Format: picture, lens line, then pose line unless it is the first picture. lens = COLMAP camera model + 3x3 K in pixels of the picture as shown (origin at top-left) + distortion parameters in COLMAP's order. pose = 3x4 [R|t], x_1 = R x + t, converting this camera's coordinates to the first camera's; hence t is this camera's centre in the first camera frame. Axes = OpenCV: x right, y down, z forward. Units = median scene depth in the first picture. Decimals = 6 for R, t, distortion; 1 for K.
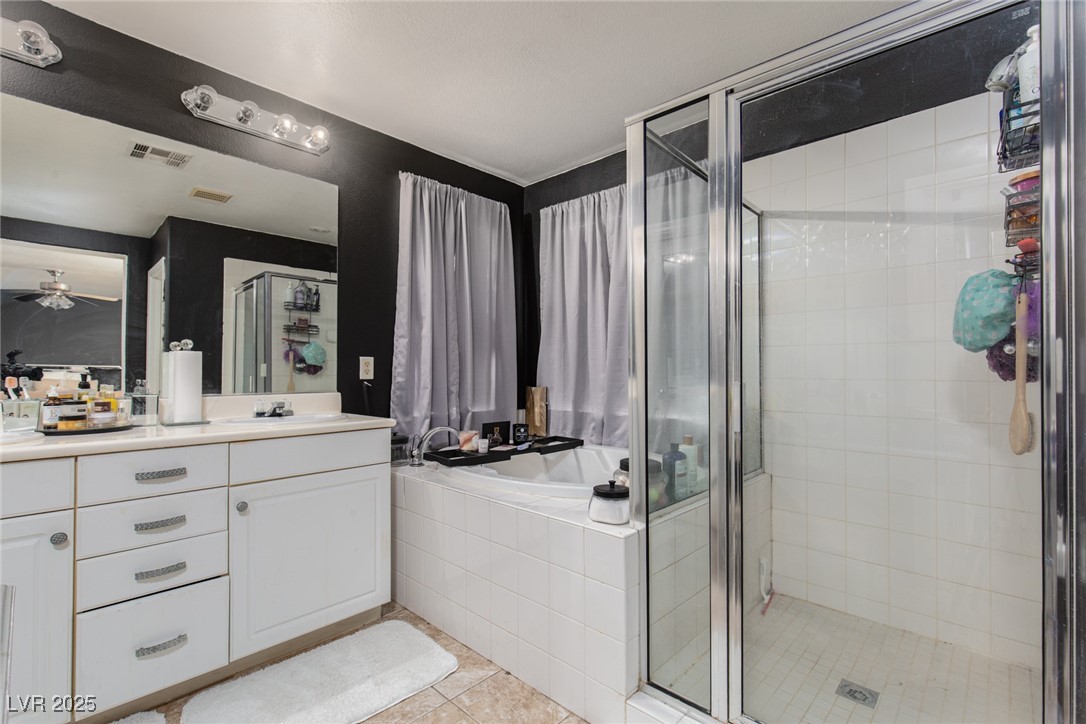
lens RADIAL K [[490.6, 0, 544.2], [0, 490.6, 363.5], [0, 0, 1]] dist [0.001563, -0.000037]
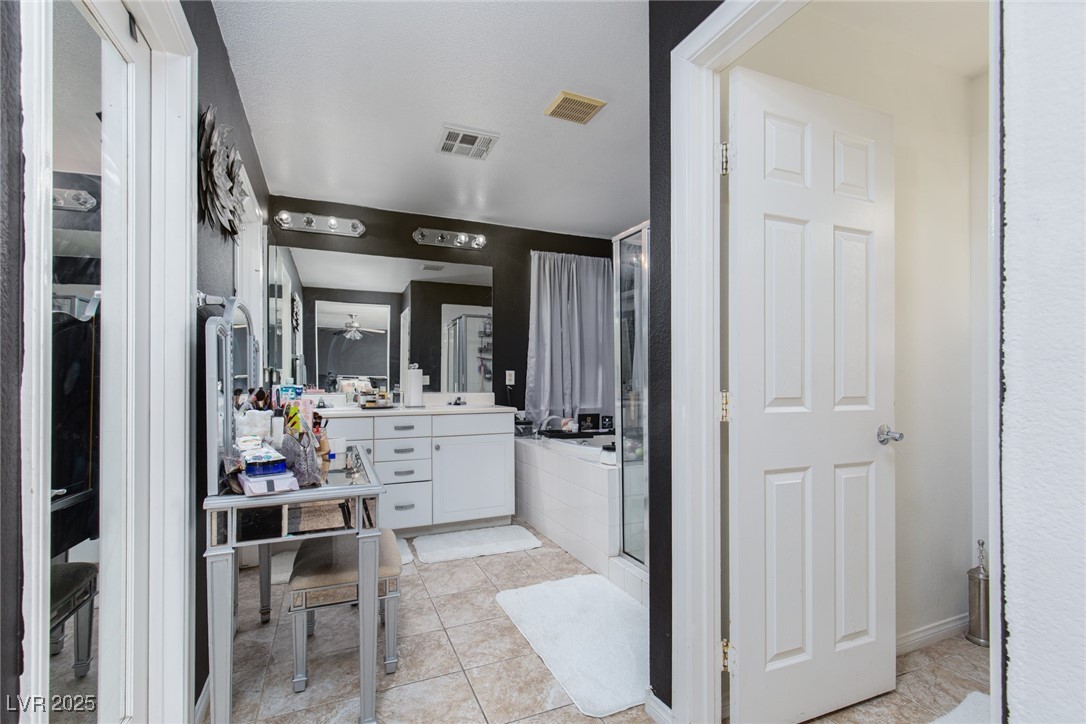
lens RADIAL K [[495.5, 0, 545.9], [0, 495.5, 373.3], [0, 0, 1]] dist [0.001094, 0.000279]
pose [[0.921265, -0.006753, -0.388877, 0.393545], [0.007583, 0.999971, 0.000600, -0.005555], [0.388862, -0.003501, 0.921289, -0.467240]]
